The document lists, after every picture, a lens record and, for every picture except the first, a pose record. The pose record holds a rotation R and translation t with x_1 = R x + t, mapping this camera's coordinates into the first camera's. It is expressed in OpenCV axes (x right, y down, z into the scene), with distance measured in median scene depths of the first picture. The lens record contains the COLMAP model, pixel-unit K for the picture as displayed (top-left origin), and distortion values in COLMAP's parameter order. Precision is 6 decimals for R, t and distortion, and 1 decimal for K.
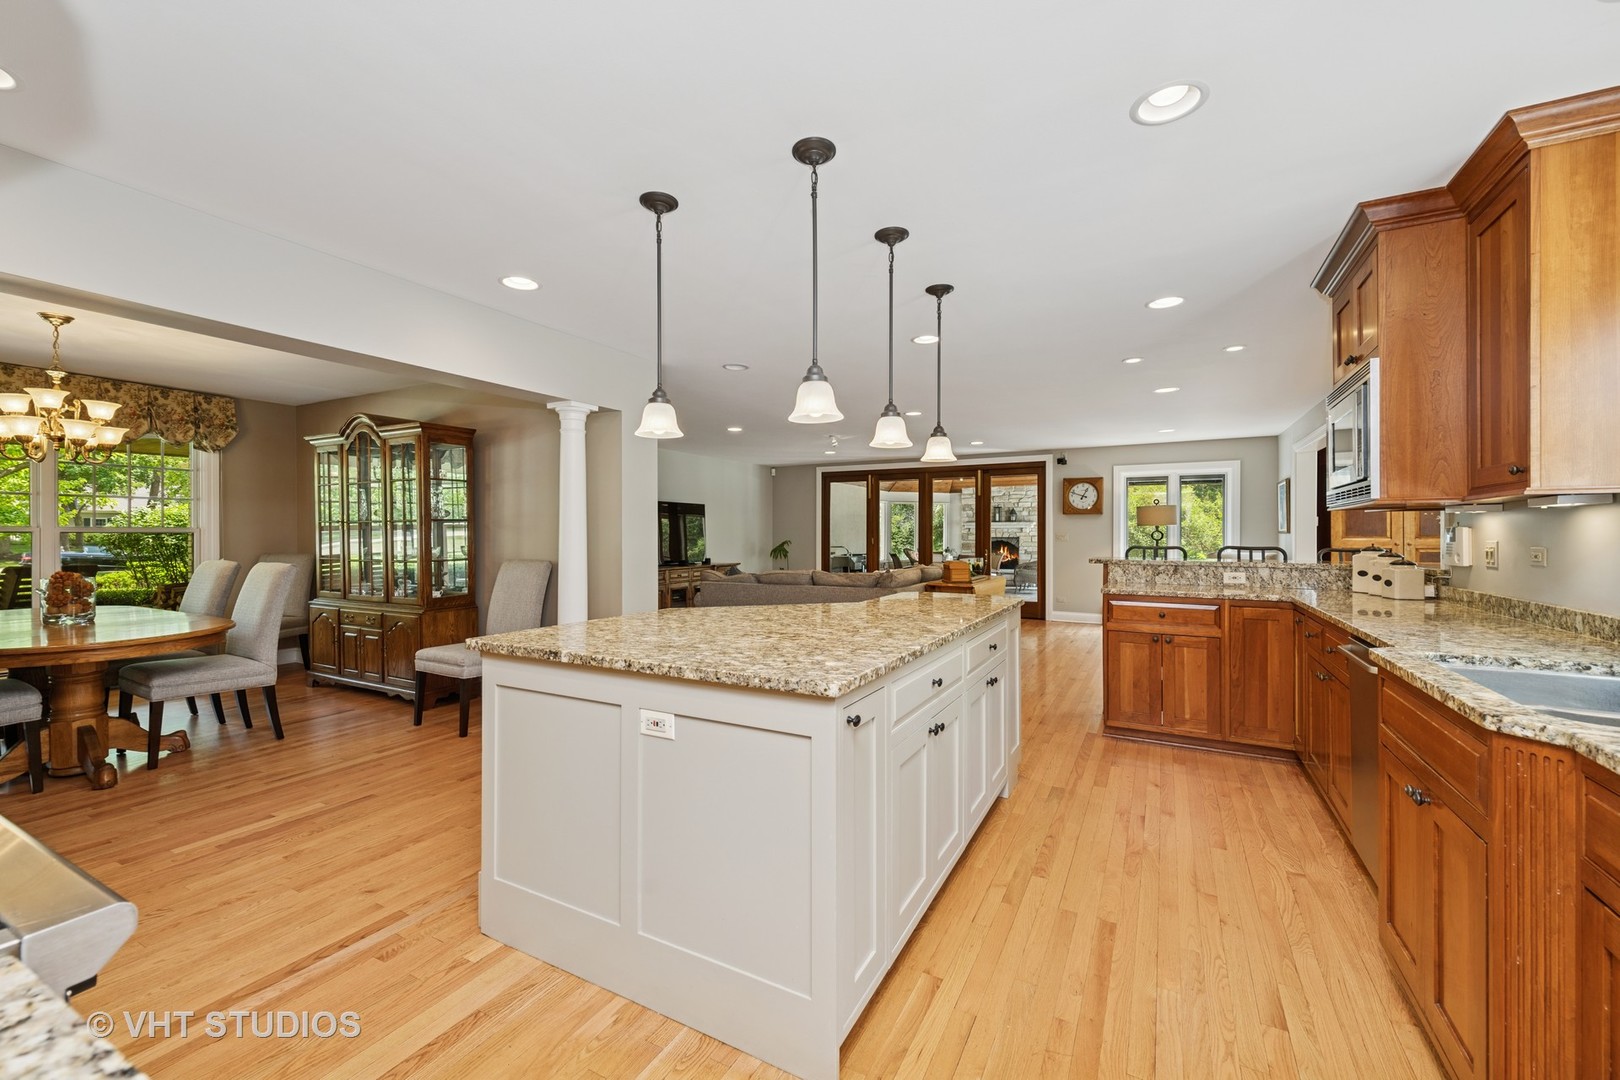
lens RADIAL K [[645.4, 0, 807.0], [0, 645.4, 533.9], [0, 0, 1]] dist [0.001597, 0.000772]
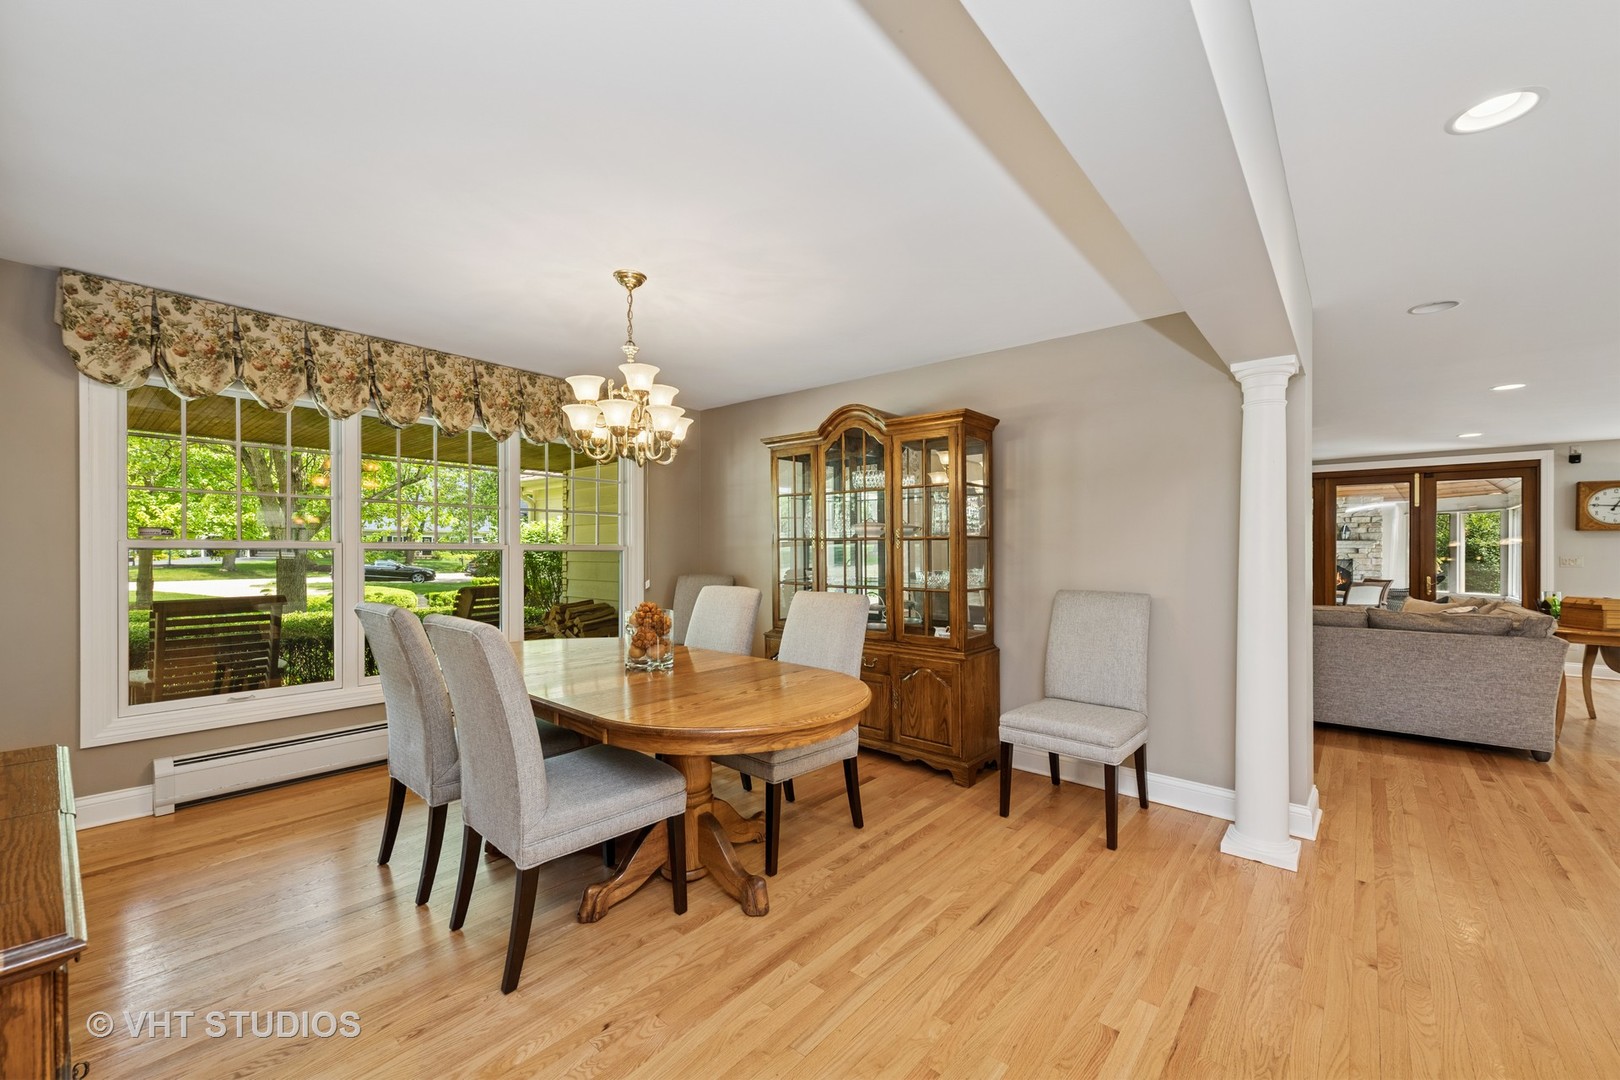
lens RADIAL K [[645.4, 0, 835.8], [0, 645.4, 553.9], [0, 0, 1]] dist [0.001597, 0.000772]
pose [[0.979993, 0.007085, -0.198906, -0.406662], [-0.006214, 0.999968, 0.005004, -0.003206], [0.198935, -0.003668, 0.980006, 0.152496]]
